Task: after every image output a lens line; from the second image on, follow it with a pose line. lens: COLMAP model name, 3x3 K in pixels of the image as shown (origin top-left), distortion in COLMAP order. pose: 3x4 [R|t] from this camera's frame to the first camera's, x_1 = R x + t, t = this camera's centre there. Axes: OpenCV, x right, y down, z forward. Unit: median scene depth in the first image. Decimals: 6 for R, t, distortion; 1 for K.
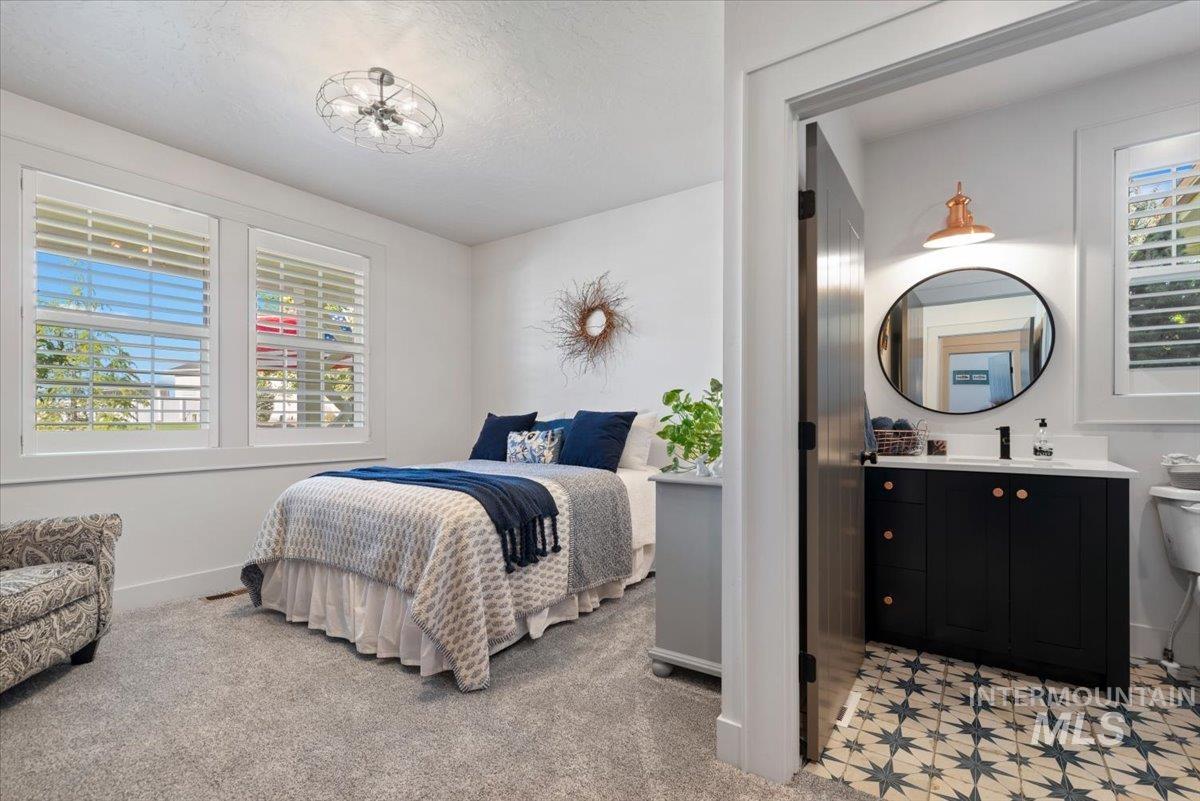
lens RADIAL K [[524.7, 0, 603.6], [0, 524.7, 416.2], [0, 0, 1]] dist [0.001691, 0.000643]
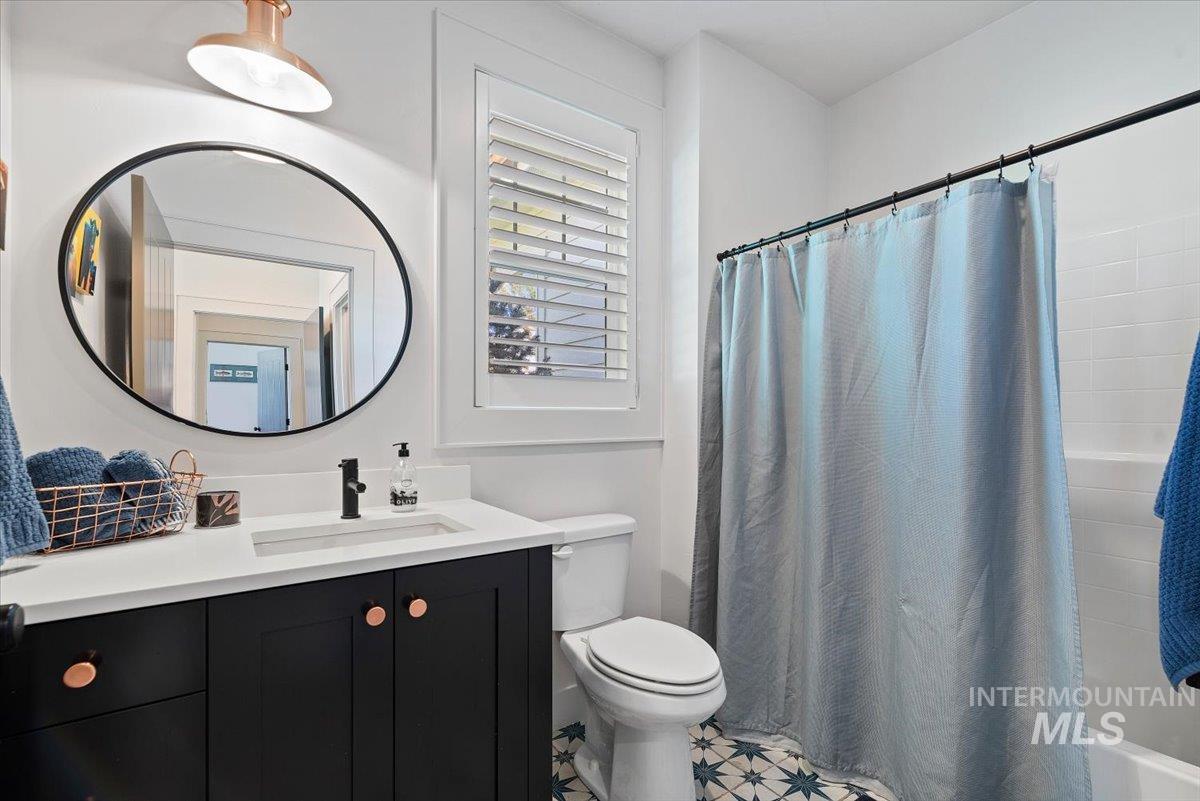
lens RADIAL K [[524.7, 0, 603.6], [0, 524.7, 416.2], [0, 0, 1]] dist [0.001691, 0.000643]
pose [[0.320155, -0.000161, 0.947365, 0.301108], [0.000022, 1.000000, 0.000163, -0.023061], [-0.947365, -0.000031, 0.320155, 0.524900]]
